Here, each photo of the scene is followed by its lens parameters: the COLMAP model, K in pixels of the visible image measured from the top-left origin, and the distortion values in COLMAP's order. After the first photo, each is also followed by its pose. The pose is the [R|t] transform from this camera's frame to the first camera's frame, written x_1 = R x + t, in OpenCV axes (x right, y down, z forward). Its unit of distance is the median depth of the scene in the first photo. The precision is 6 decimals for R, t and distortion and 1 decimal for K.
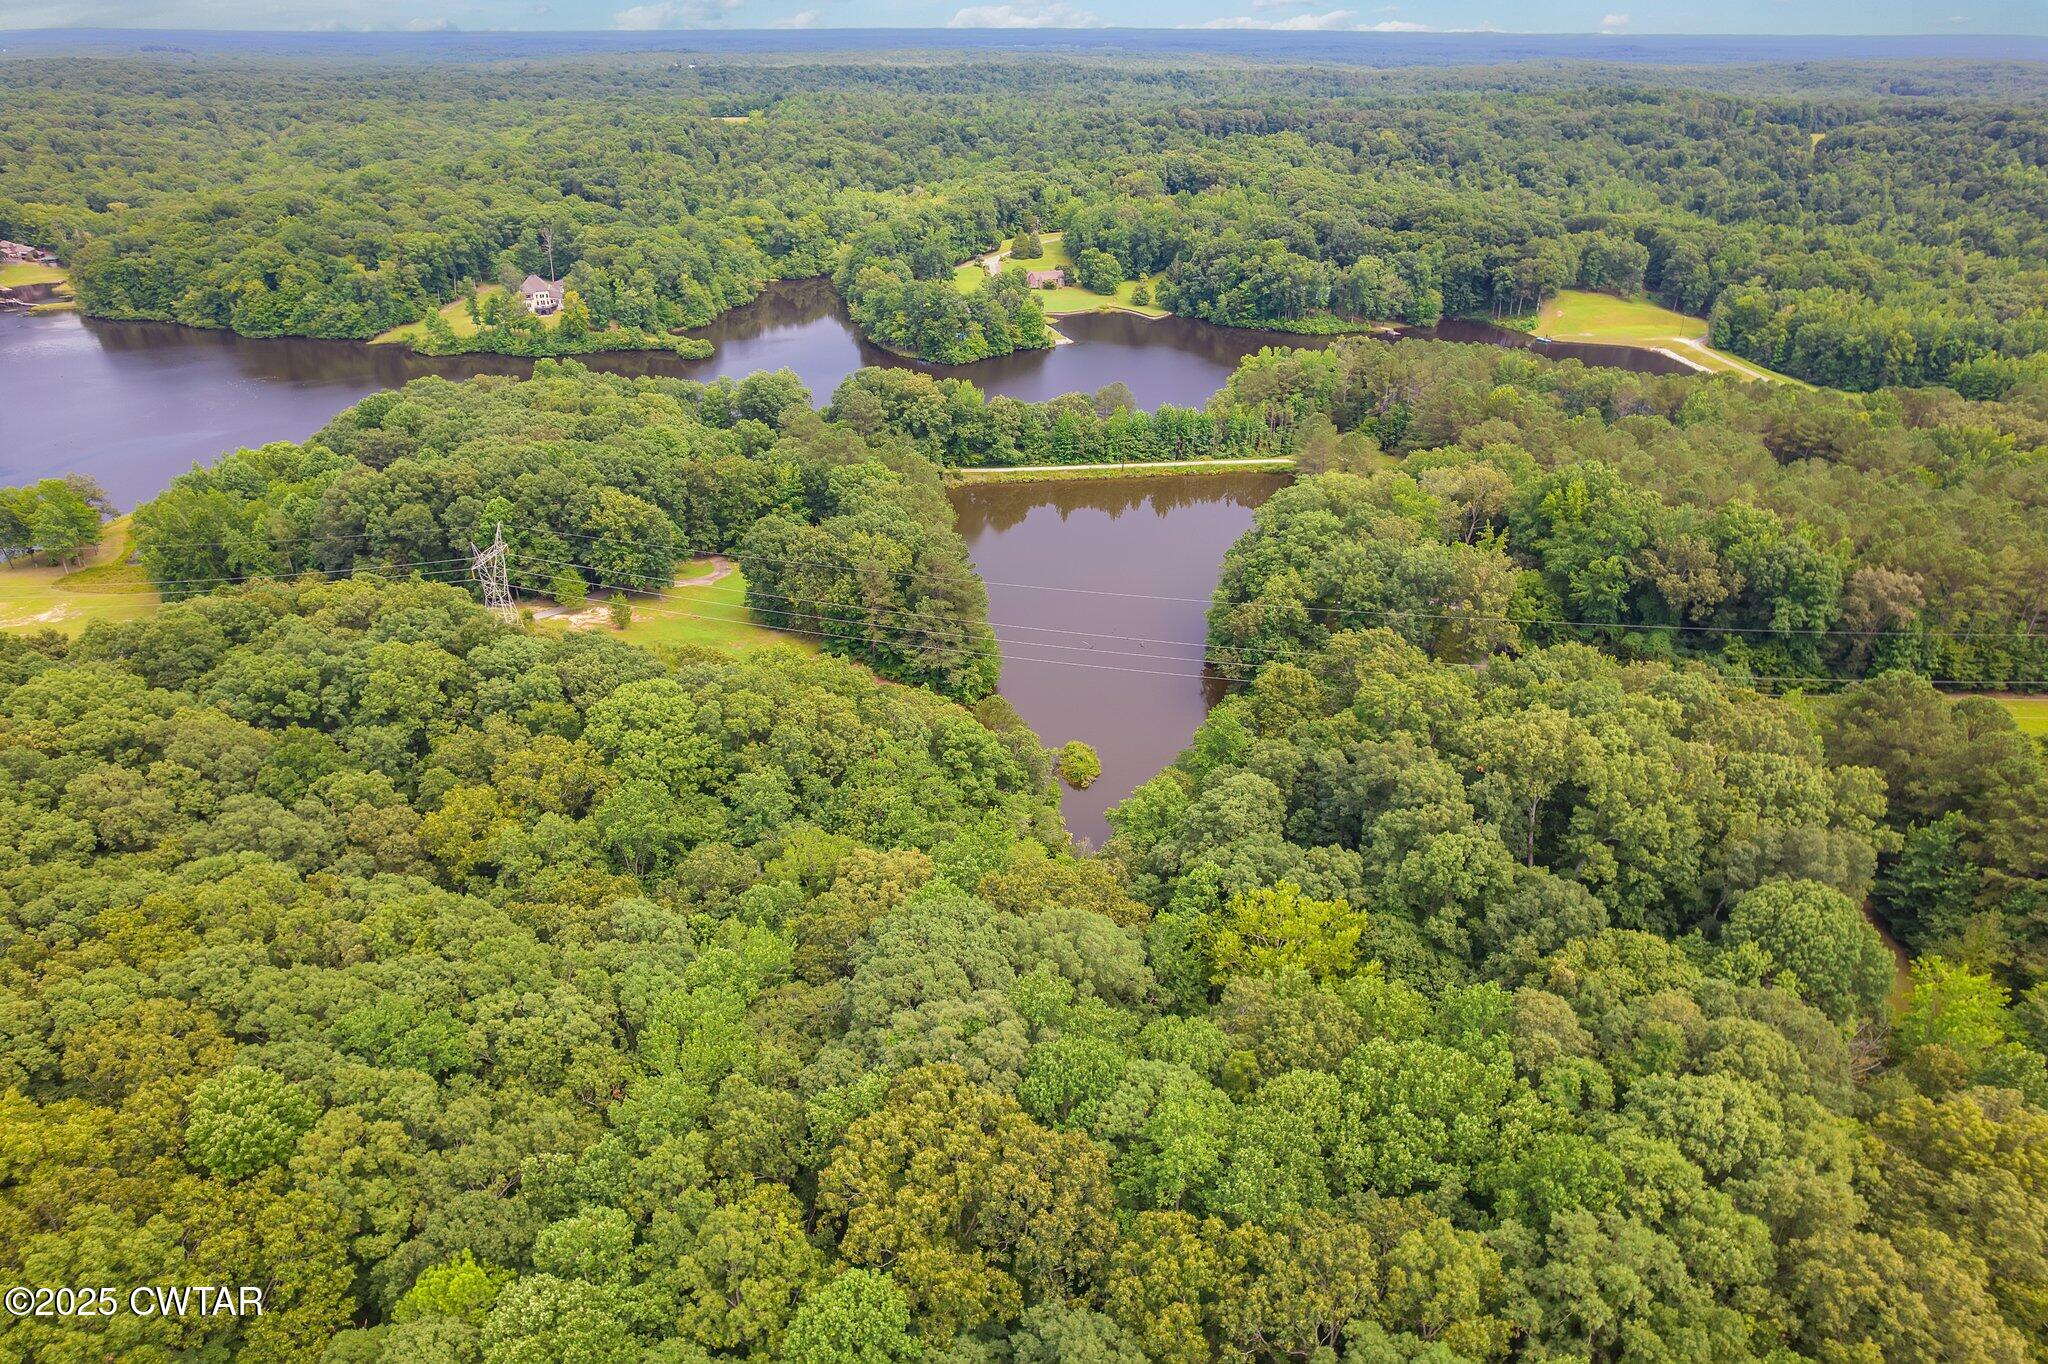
lens RADIAL K [[1310.5, 0, 1030.7], [0, 1310.5, 702.6], [0, 0, 1]] dist [-0.080856, 0.073769]
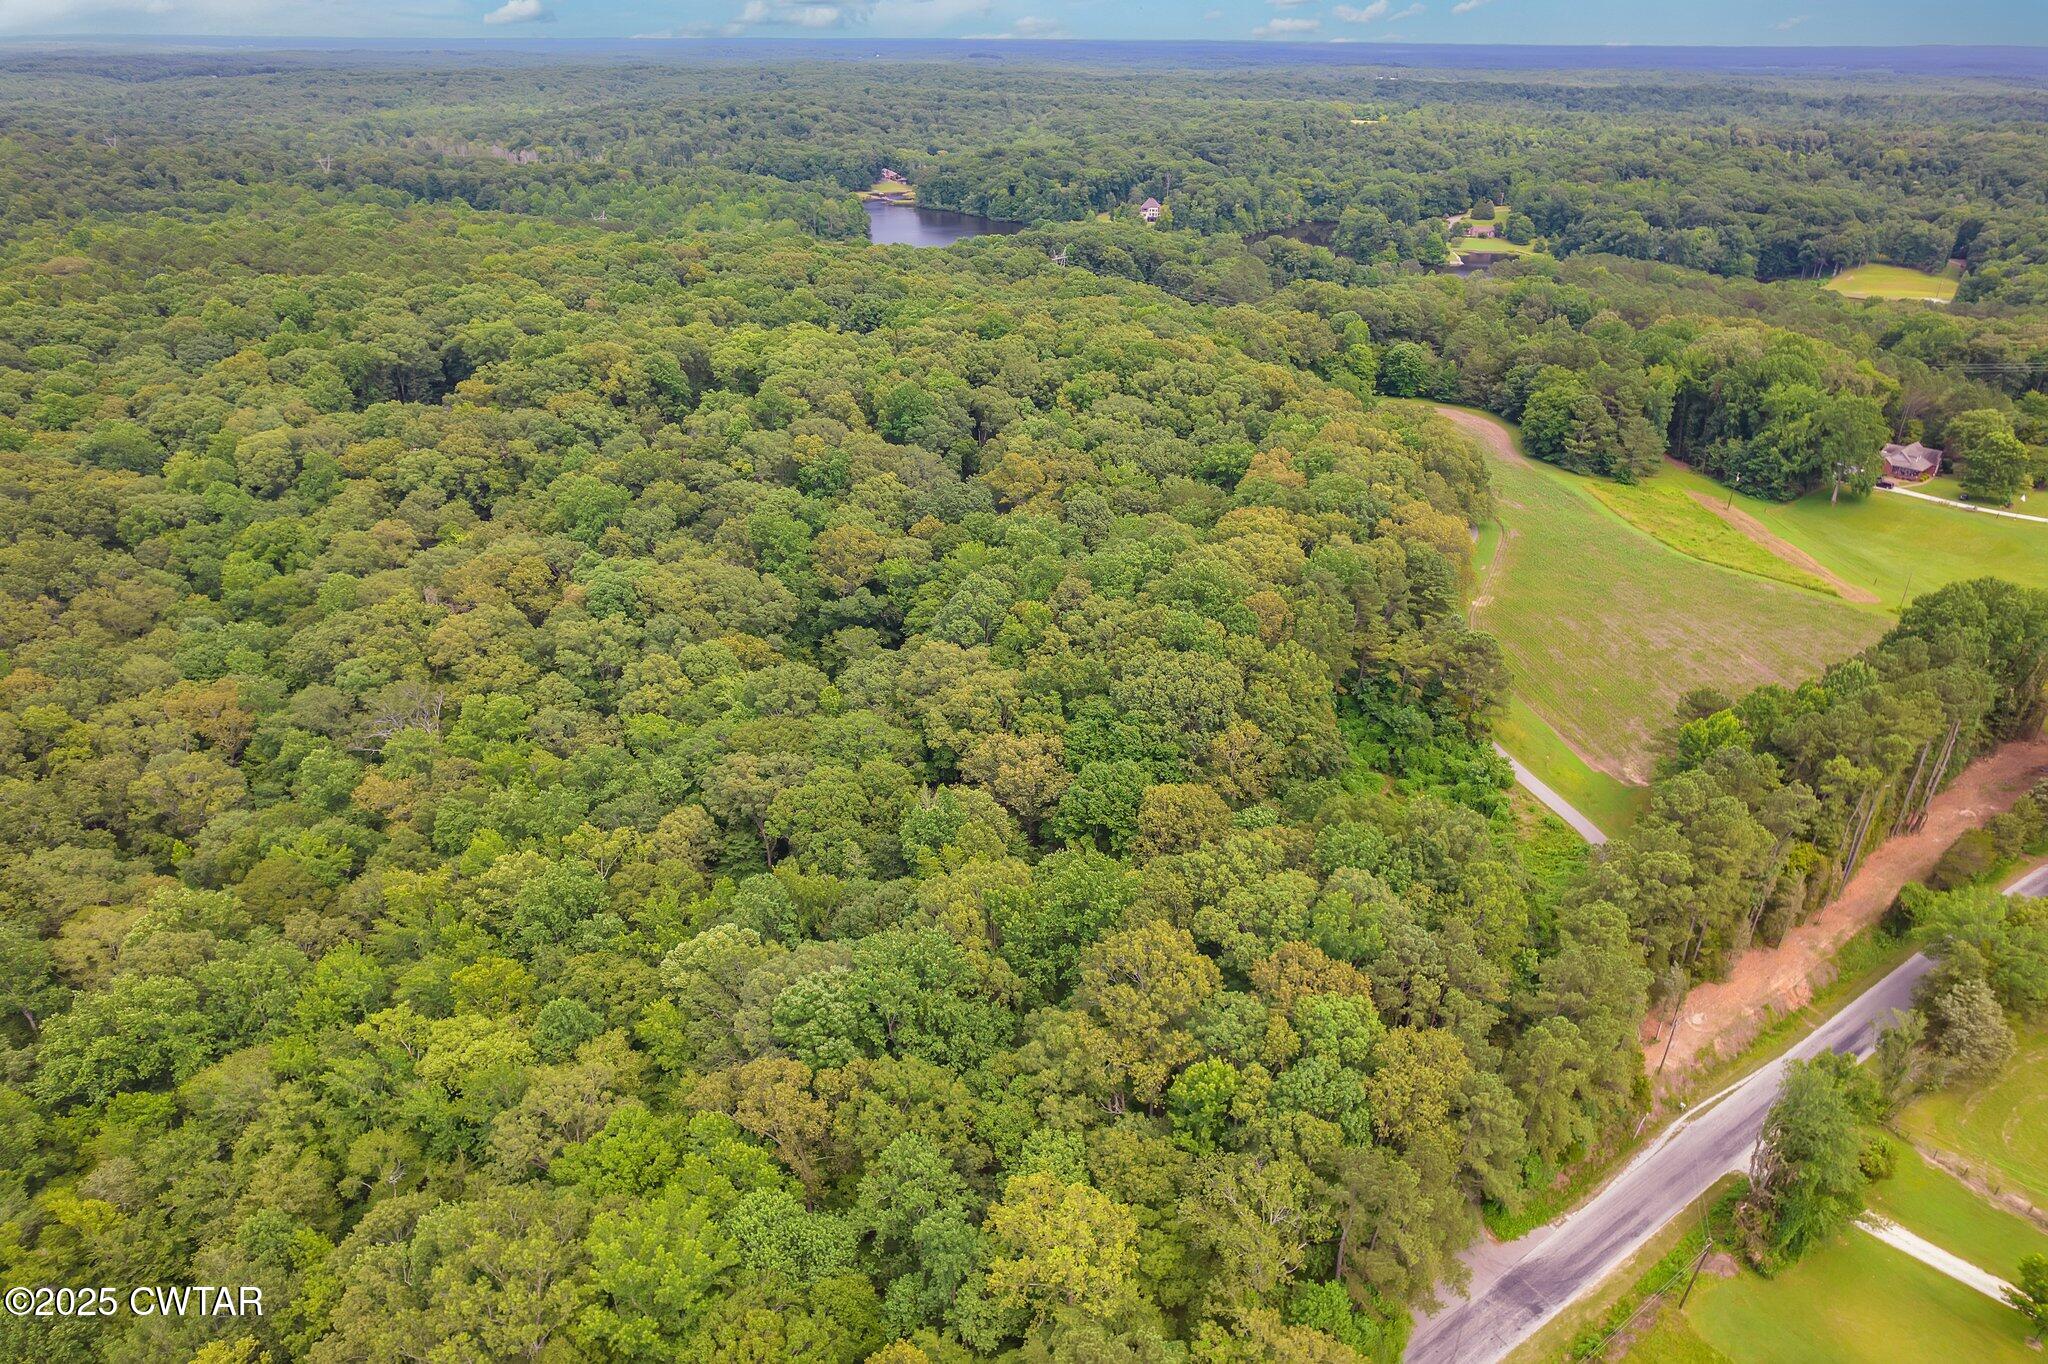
lens RADIAL K [[1310.5, 0, 1030.7], [0, 1310.5, 702.6], [0, 0, 1]] dist [-0.080856, 0.073769]
pose [[0.873482, 0.226455, -0.430984, 0.349023], [-0.229820, 0.972190, 0.045046, 0.264383], [0.429199, 0.059702, 0.901235, -0.539317]]
